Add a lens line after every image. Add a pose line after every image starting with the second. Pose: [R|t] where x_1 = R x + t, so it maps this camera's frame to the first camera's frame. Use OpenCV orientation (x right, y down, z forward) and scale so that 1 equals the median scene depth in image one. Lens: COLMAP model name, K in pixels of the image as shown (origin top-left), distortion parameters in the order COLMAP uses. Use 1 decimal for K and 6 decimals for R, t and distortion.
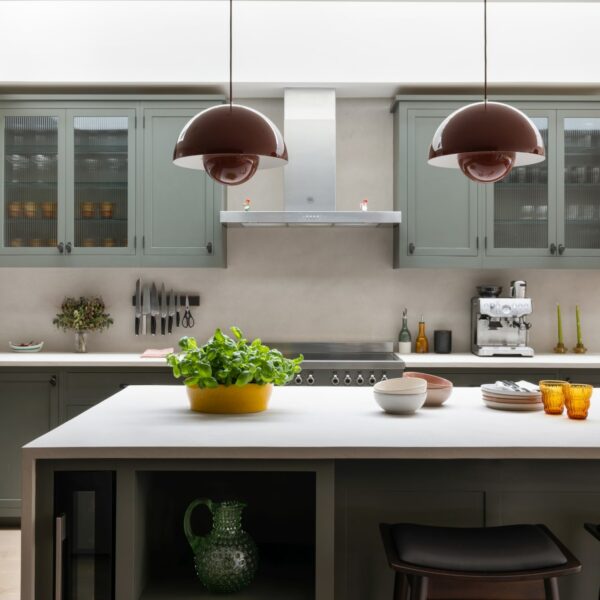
lens RADIAL K [[803.1, 0, 298.2], [0, 803.1, 271.6], [0, 0, 1]] dist [0.003000, 0.017638]
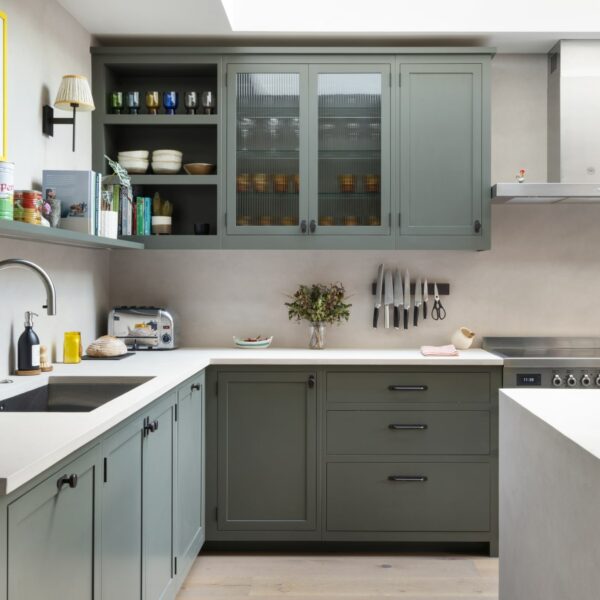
lens RADIAL K [[846.8, 0, 334.5], [0, 846.8, 272.0], [0, 0, 1]] dist [0.023171, -0.032722]
pose [[0.999997, -0.000194, 0.002373, -0.263318], [0.000180, 0.999984, 0.005718, 0.013729], [-0.002374, -0.005717, 0.999981, 0.095036]]
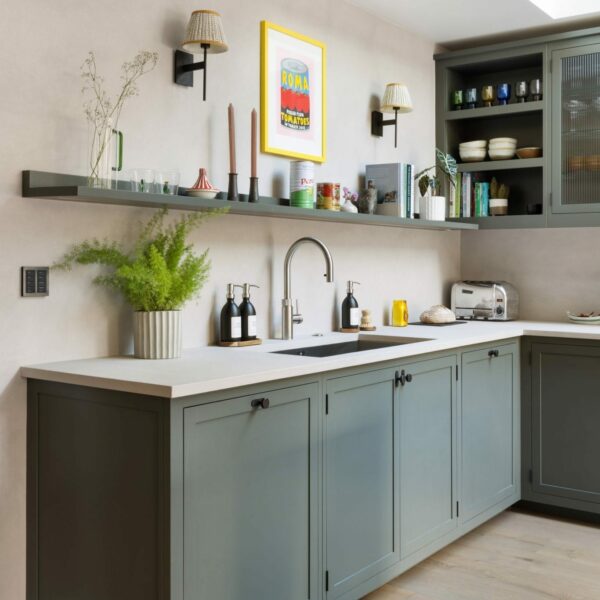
lens RADIAL K [[800.1, 0, 300.7], [0, 800.1, 254.7], [0, 0, 1]] dist [0.003554, -0.015492]
pose [[0.805593, -0.003309, -0.592460, -0.072977], [0.005270, 0.999985, 0.001581, 0.022106], [0.592446, -0.004396, 0.805598, 0.111600]]
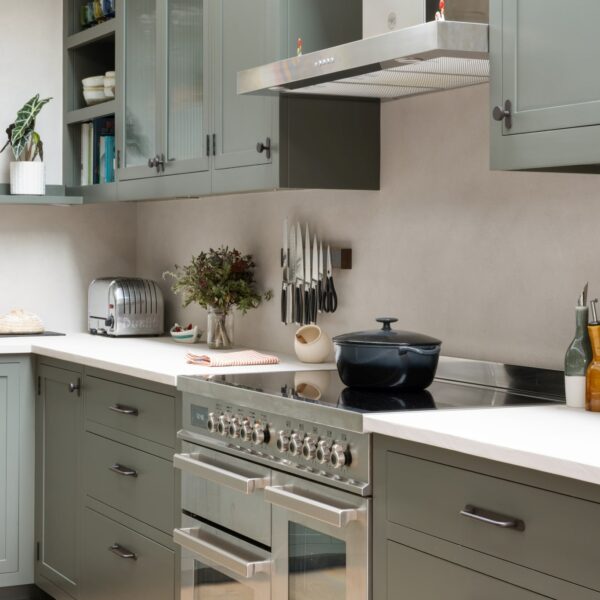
lens RADIAL K [[1441.7, 0, 299.9], [0, 1441.7, 299.7], [0, 0, 1]] dist [-0.120041, -0.704695]
pose [[0.459897, 0.030917, -0.887434, 0.673395], [0.012448, 0.999071, 0.041257, 0.026958], [0.887885, -0.030020, 0.459085, 0.609471]]
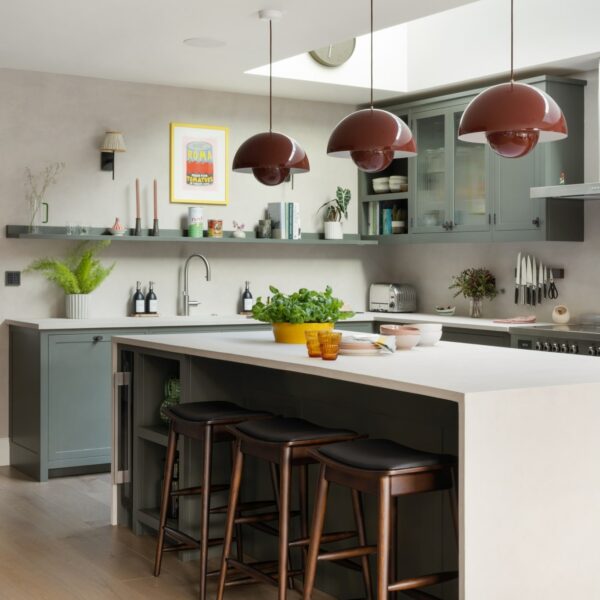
lens RADIAL K [[1058.9, 0, 299.7], [0, 1058.9, 245.8], [0, 0, 1]] dist [0.036453, 0.160377]
pose [[0.535334, -0.013046, -0.844540, 0.891463], [0.007898, 0.999914, -0.010439, 0.013628], [0.844604, -0.001082, 0.535391, -0.008912]]
